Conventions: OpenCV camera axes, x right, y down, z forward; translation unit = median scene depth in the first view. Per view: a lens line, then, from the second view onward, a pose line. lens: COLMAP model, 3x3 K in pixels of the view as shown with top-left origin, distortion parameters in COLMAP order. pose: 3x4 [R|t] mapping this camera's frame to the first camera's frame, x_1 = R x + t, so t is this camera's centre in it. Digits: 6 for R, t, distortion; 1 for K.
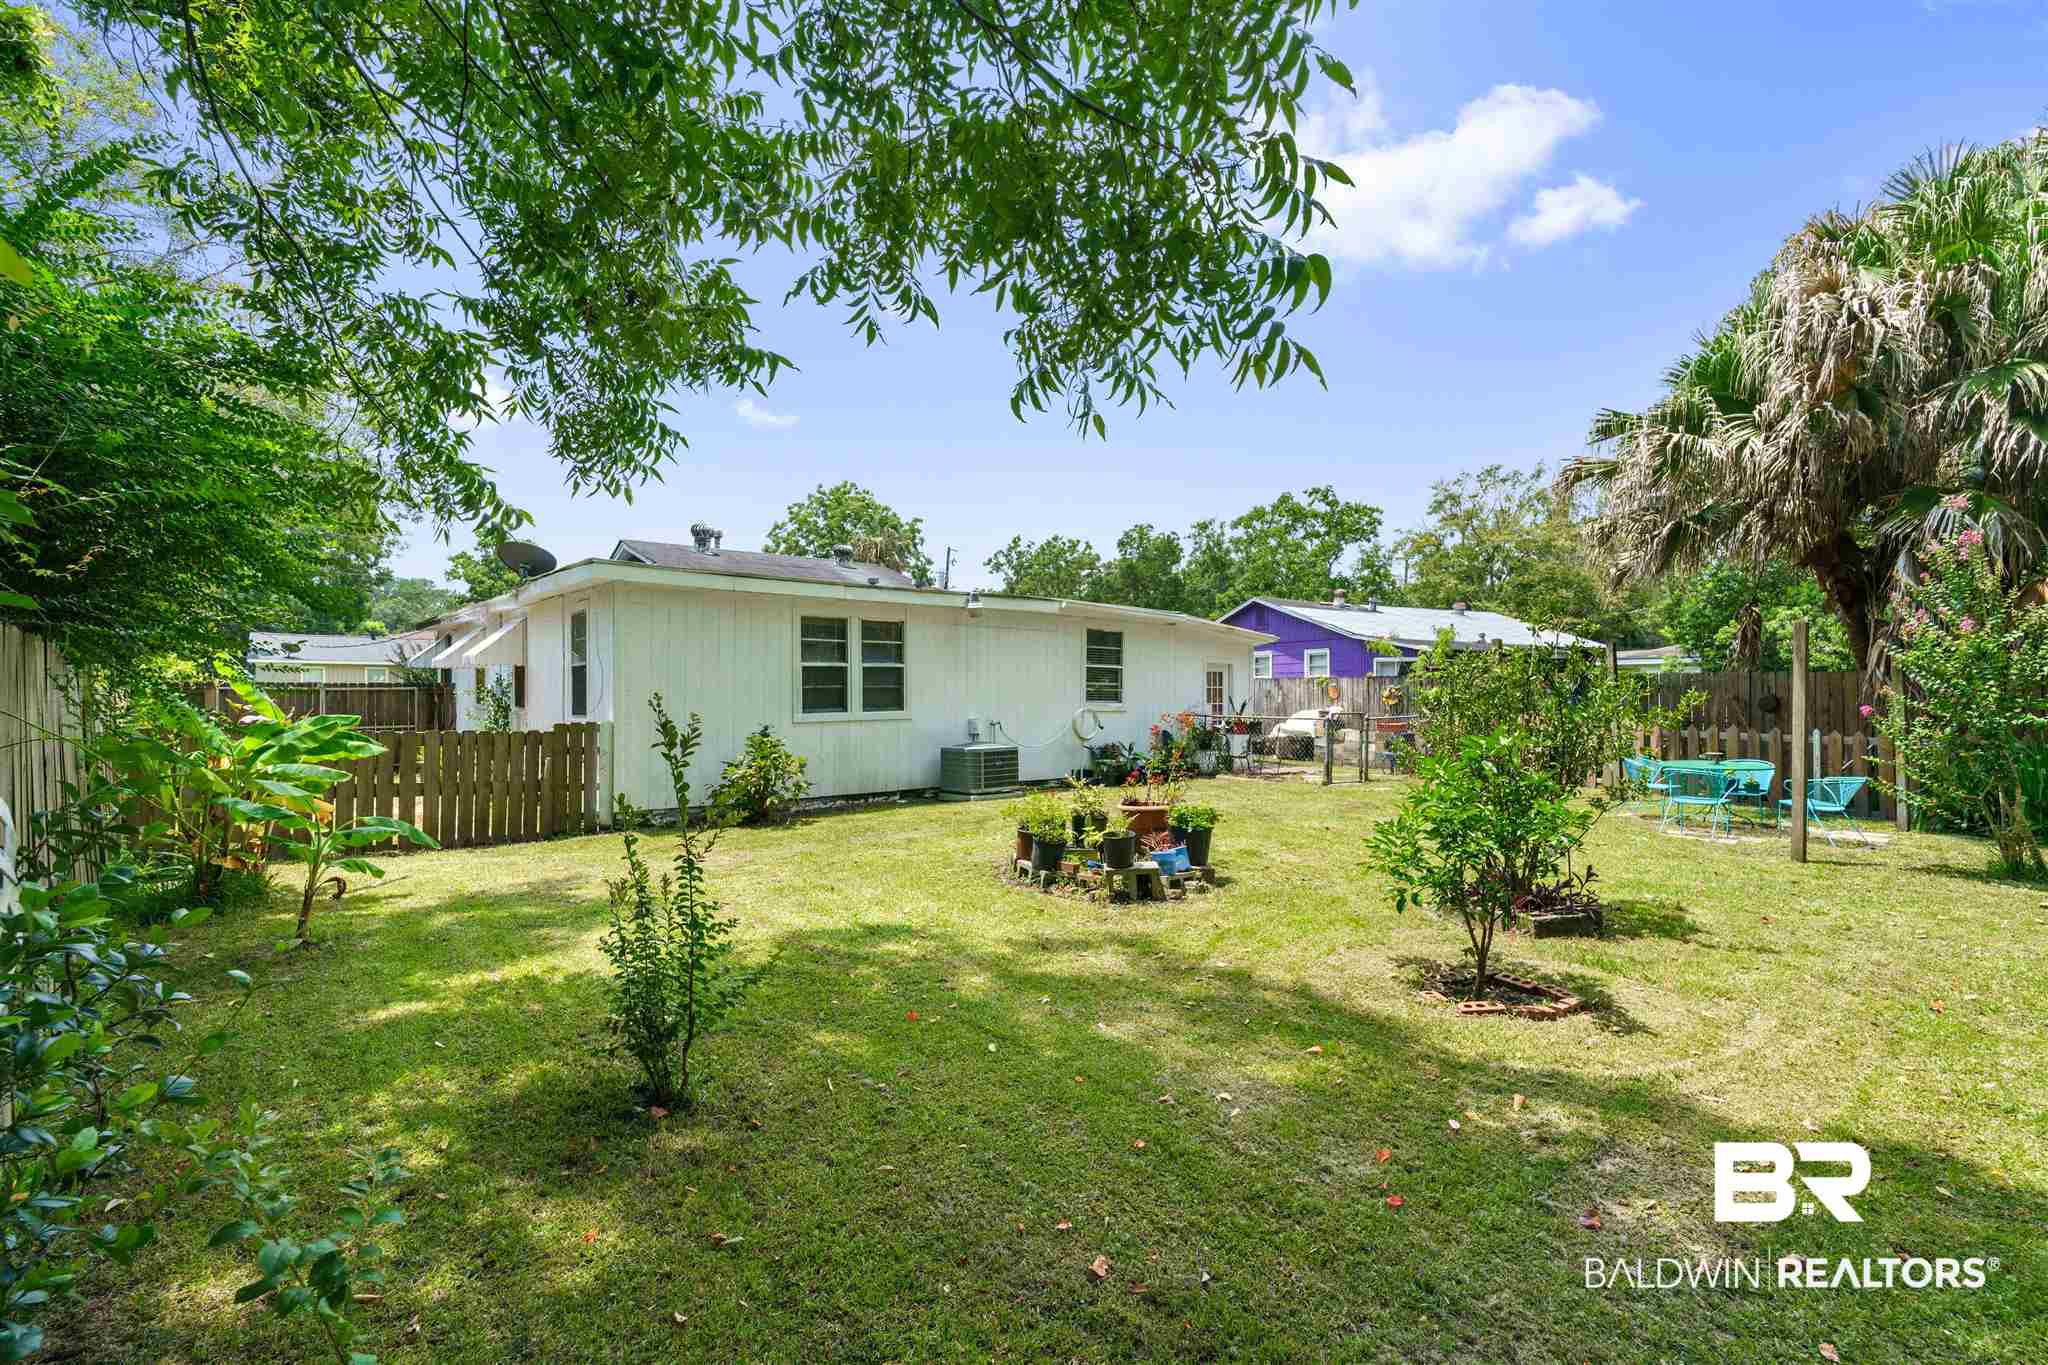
lens RADIAL K [[889.0, 0, 1018.2], [0, 889.0, 692.4], [0, 0, 1]] dist [0.000556, -0.001111]
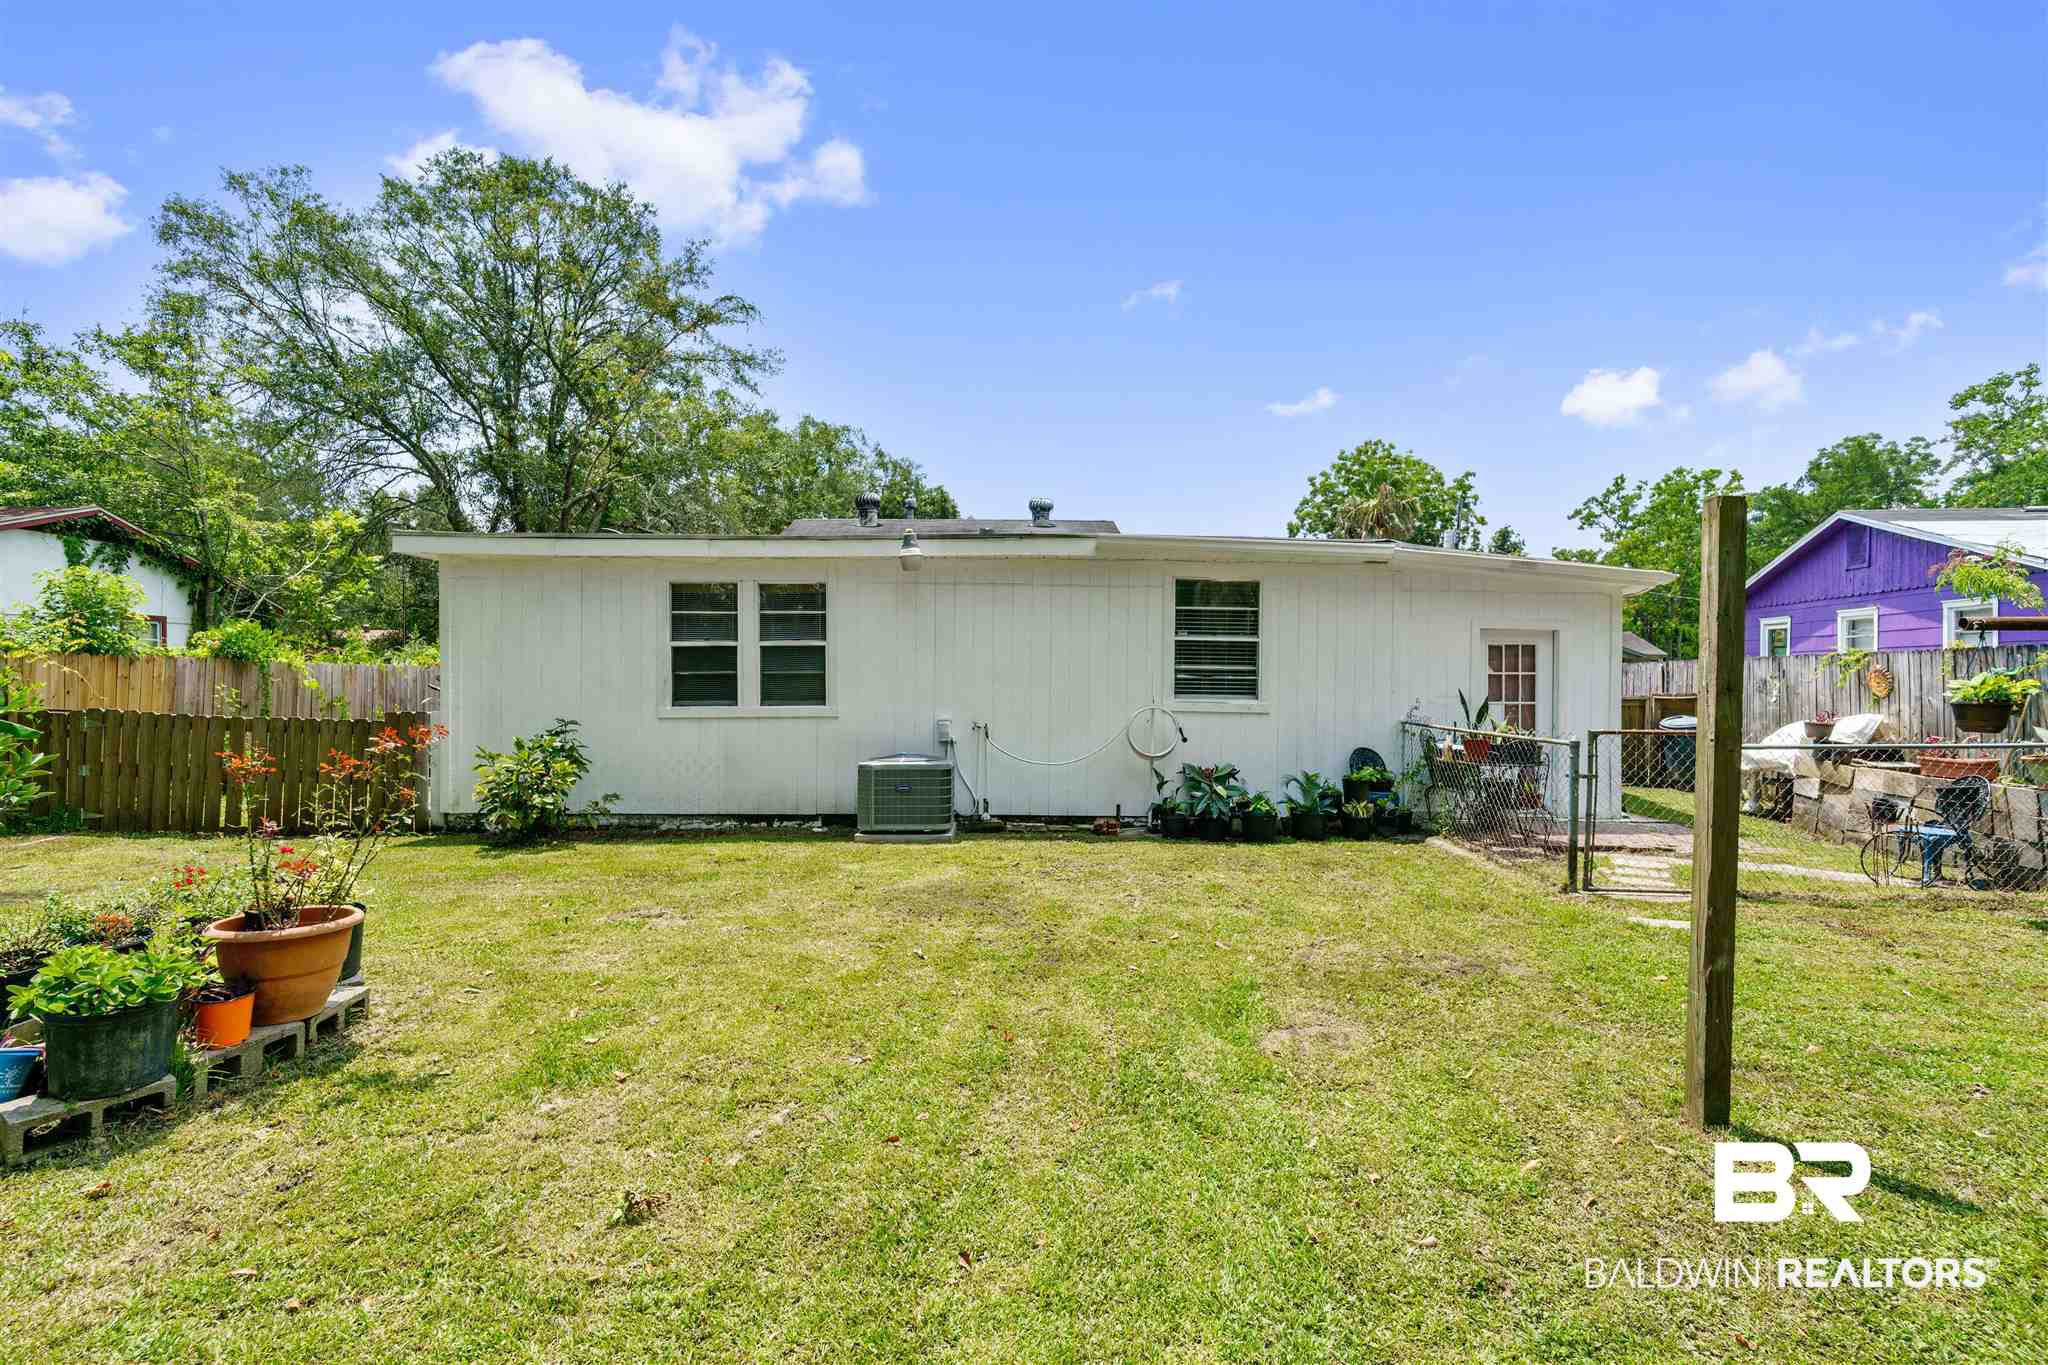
lens RADIAL K [[889.0, 0, 1026.2], [0, 889.0, 675.9], [0, 0, 1]] dist [0.000556, -0.001111]
pose [[0.783962, 0.000066, -0.620808, 0.442673], [-0.003000, 0.999989, -0.003682, -0.001344], [0.620801, 0.004748, 0.783954, 0.521379]]
